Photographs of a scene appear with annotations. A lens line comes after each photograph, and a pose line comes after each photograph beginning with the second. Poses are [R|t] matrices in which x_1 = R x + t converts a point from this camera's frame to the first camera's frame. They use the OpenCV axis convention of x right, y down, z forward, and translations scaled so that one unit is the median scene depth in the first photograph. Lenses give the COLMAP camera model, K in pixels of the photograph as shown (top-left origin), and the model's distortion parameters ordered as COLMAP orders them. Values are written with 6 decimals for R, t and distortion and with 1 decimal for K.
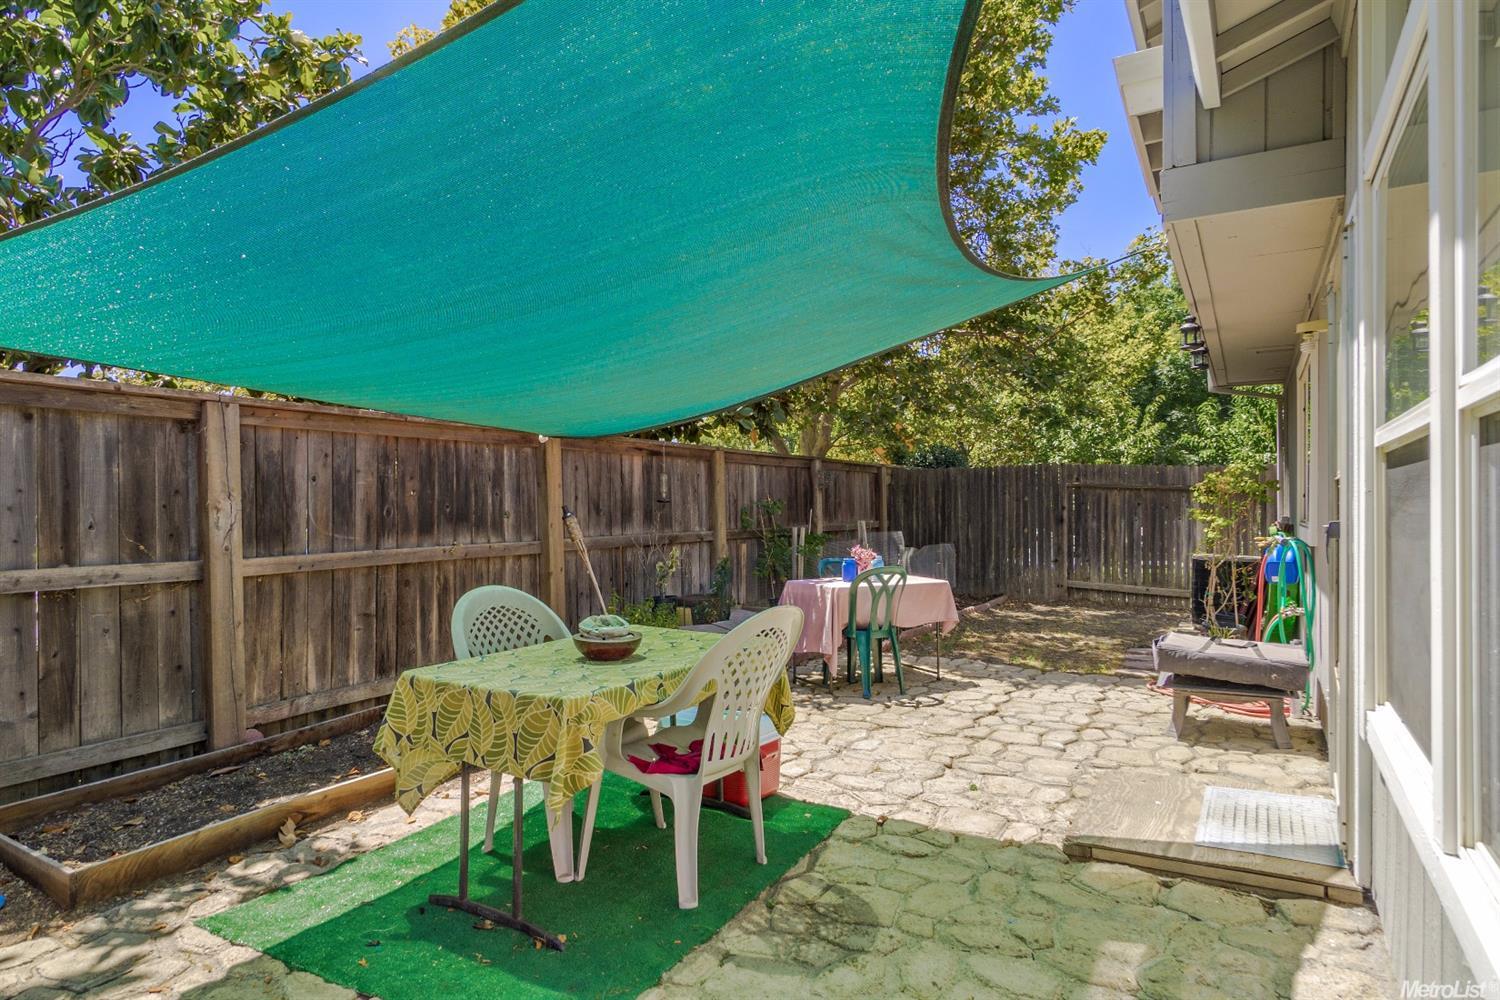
lens RADIAL K [[835.7, 0, 747.7], [0, 835.7, 510.4], [0, 0, 1]] dist [0.001329, 0.000437]
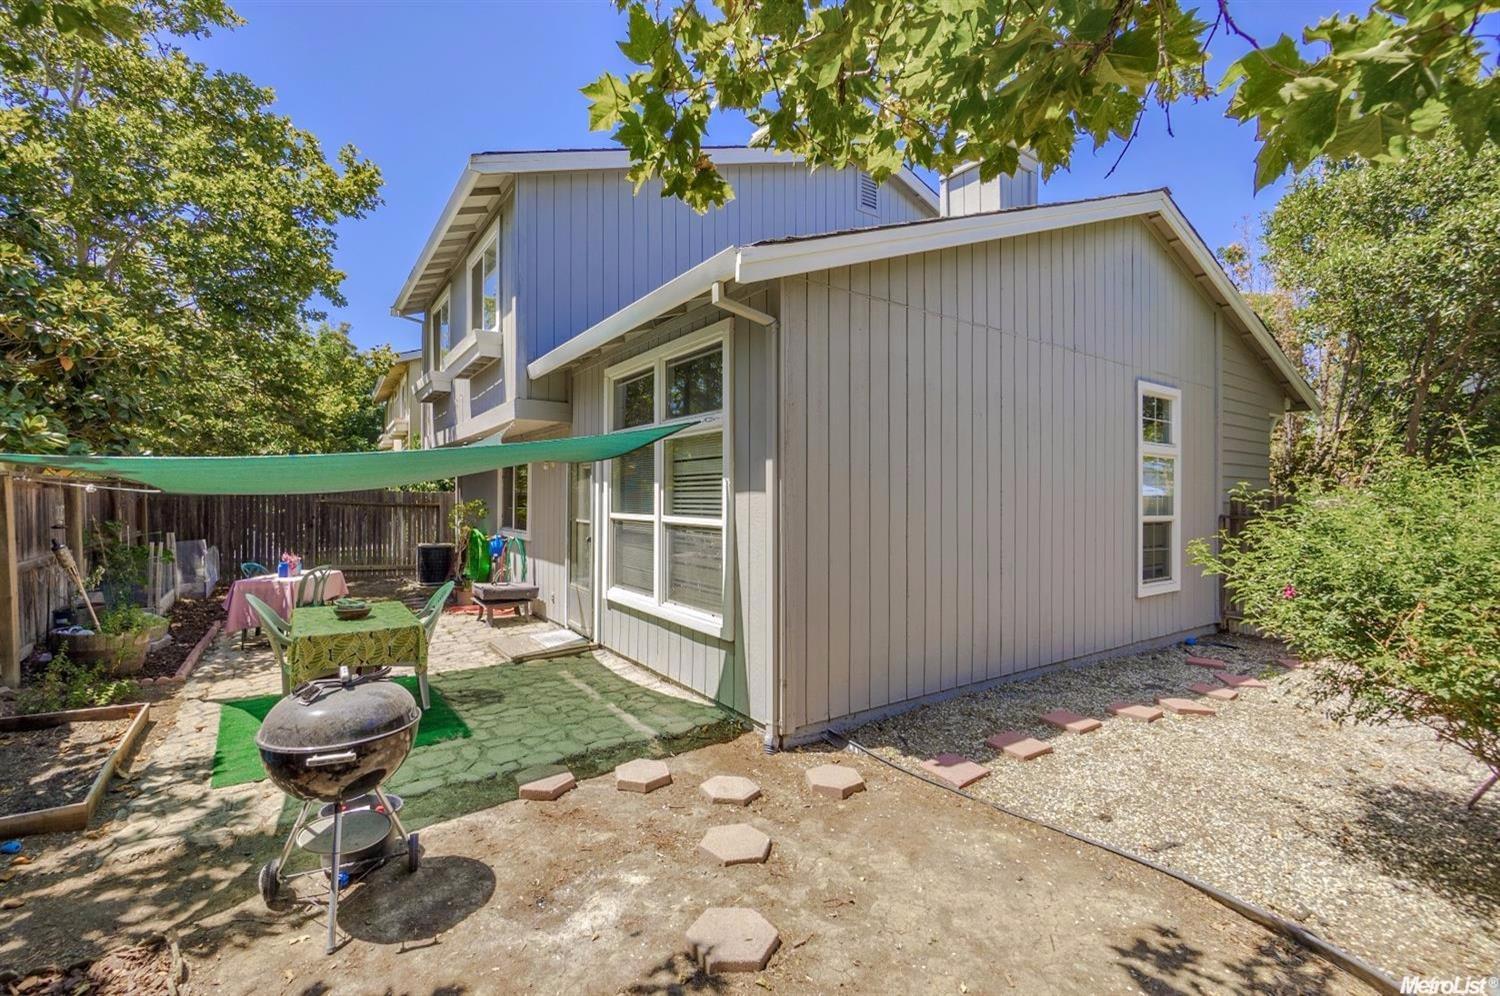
lens RADIAL K [[646.1, 0, 747.3], [0, 646.1, 497.8], [0, 0, 1]] dist [-0.000686, -0.000095]
pose [[0.395041, 0.008400, 0.918625, -1.389155], [-0.005323, 0.999962, -0.006855, -0.125939], [-0.918648, -0.002181, 0.395071, -0.576844]]
